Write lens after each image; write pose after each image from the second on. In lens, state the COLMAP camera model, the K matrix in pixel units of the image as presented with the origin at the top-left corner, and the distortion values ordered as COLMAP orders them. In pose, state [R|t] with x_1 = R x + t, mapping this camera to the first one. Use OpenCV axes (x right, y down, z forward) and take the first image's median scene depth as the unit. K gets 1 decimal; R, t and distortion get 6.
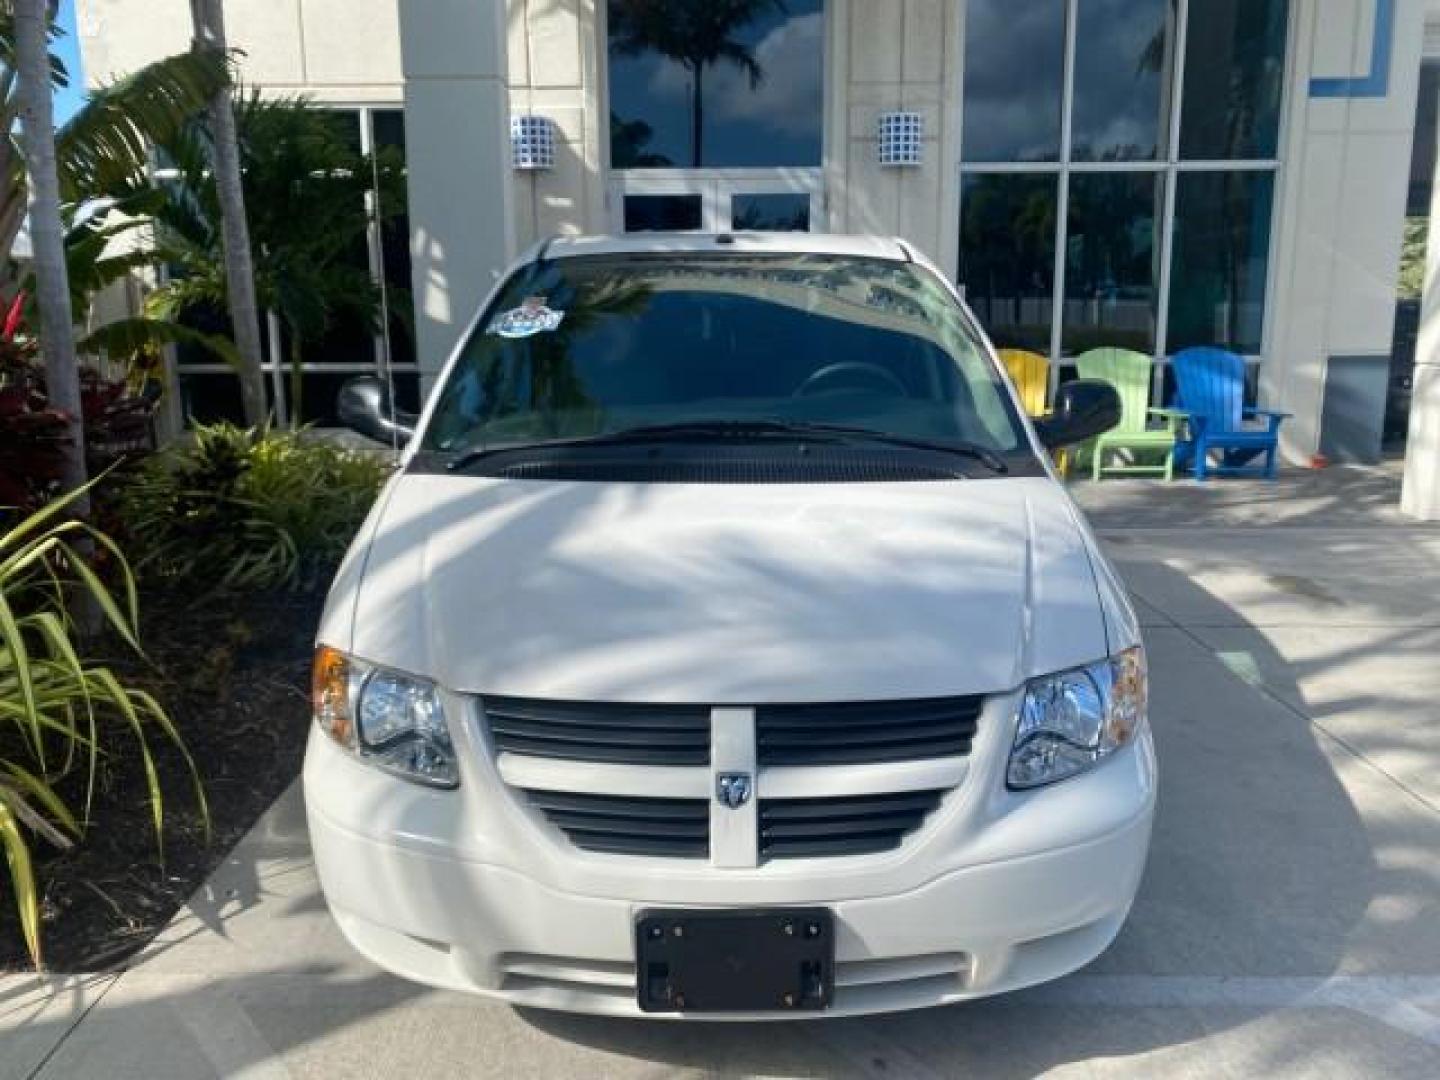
lens RADIAL K [[1092.1, 0, 724.5], [0, 1092.1, 535.0], [0, 0, 1]] dist [-0.000060, 0.003841]
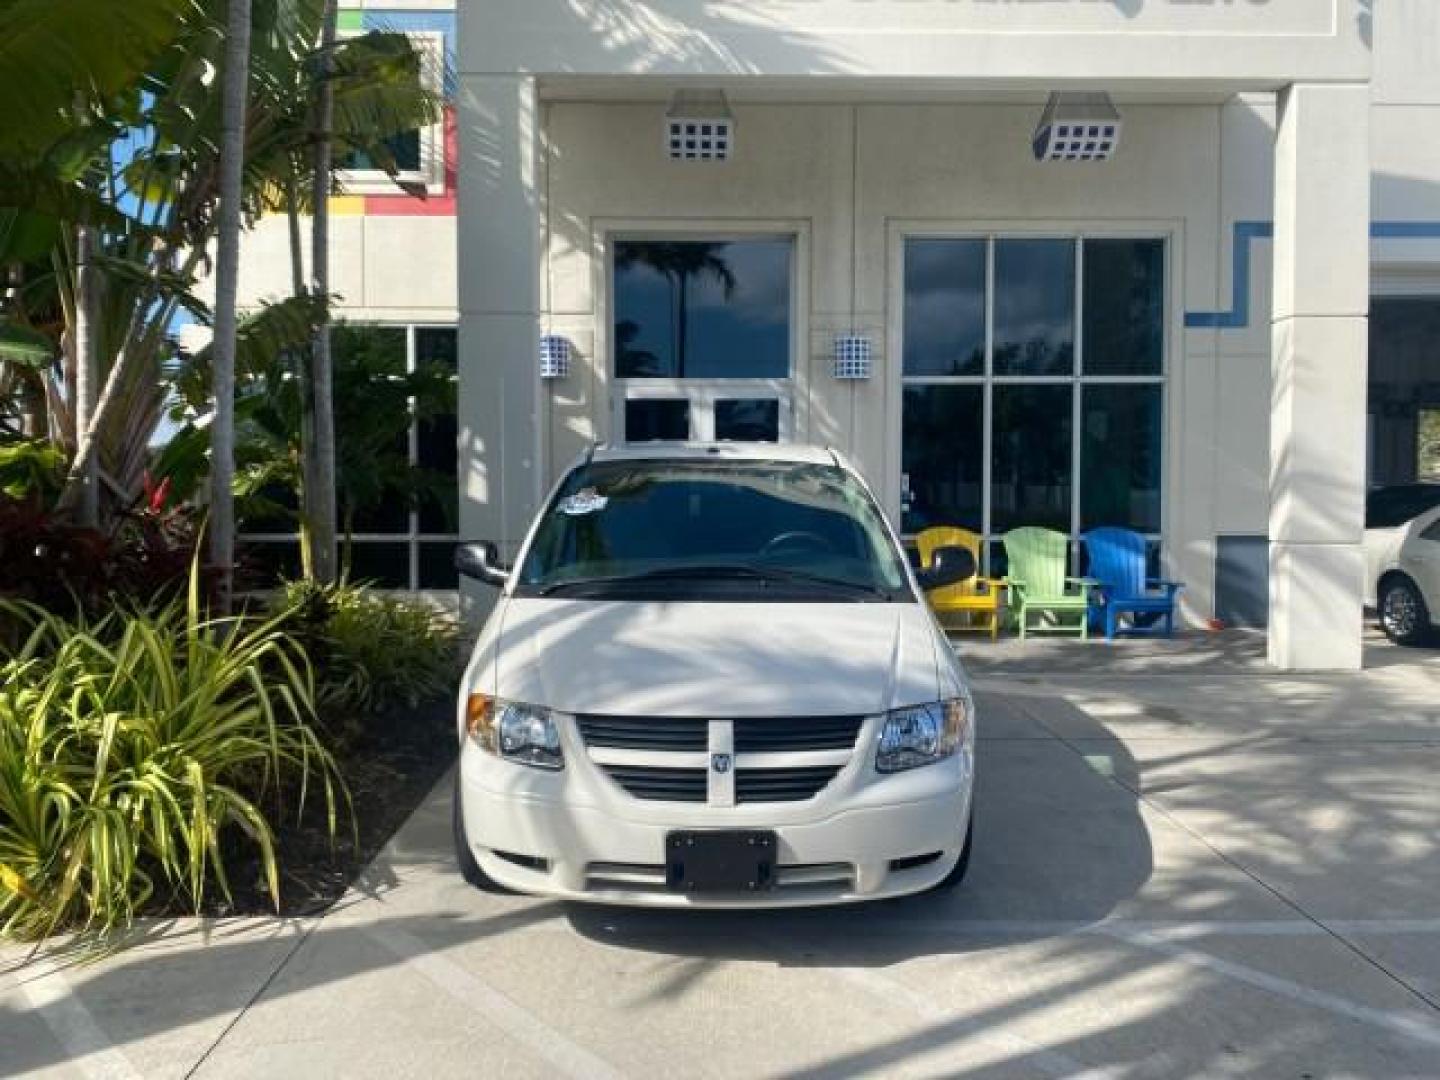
lens RADIAL K [[1092.1, 0, 724.5], [0, 1092.1, 535.0], [0, 0, 1]] dist [-0.000060, 0.003841]
pose [[0.999756, 0.008682, 0.020326, -0.008542], [-0.005311, 0.987048, -0.160336, 0.049050], [-0.021455, 0.160189, 0.986853, -0.270992]]
